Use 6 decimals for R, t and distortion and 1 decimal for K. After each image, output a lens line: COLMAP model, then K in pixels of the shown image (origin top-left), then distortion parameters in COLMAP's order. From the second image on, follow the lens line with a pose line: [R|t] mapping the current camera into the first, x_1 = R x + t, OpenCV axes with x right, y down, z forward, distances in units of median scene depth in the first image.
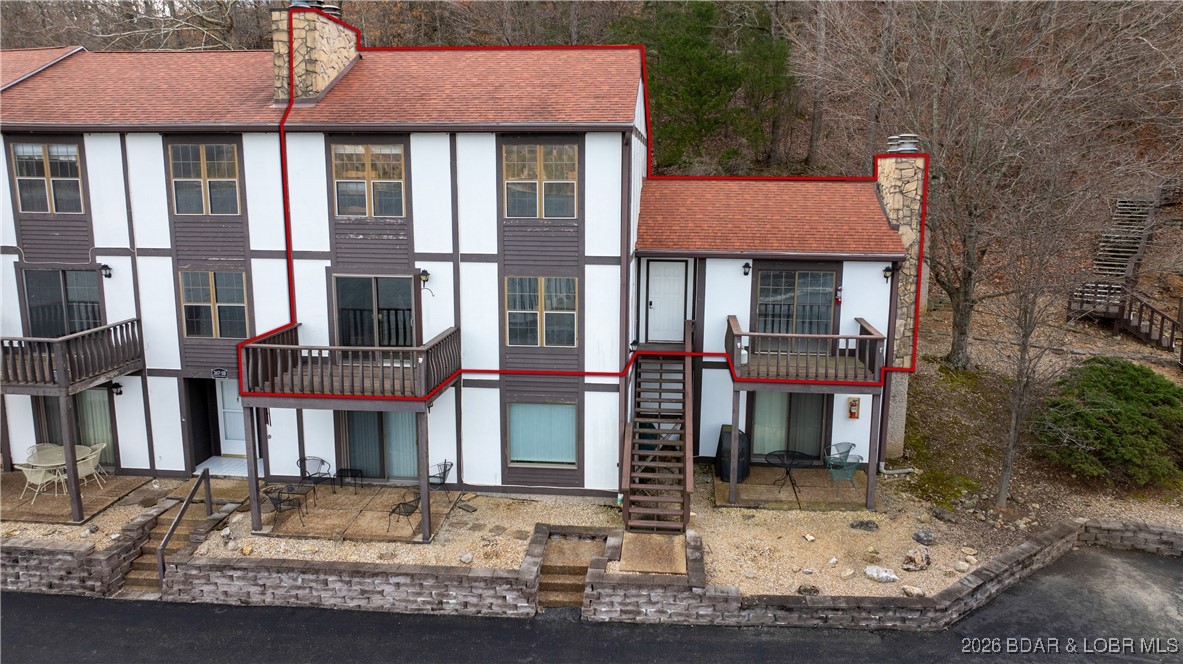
lens RADIAL K [[826.0, 0, 591.5], [0, 826.0, 332.0], [0, 0, 1]] dist [0.003948, 0.002484]
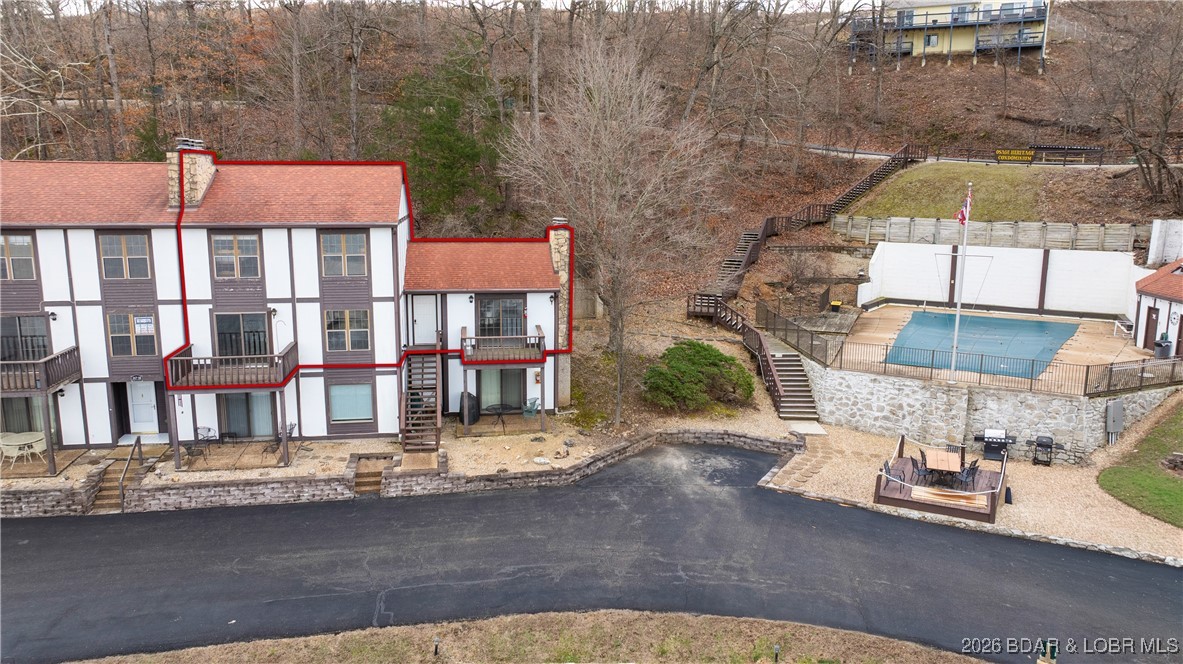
lens RADIAL K [[801.9, 0, 591.5], [0, 801.9, 332.0], [0, 0, 1]] dist [-0.024603, -0.001139]
pose [[0.964985, -0.044855, 0.258443, -0.001983], [0.045165, 0.998968, 0.004737, -0.006016], [-0.258389, 0.007101, 0.966015, -0.723454]]
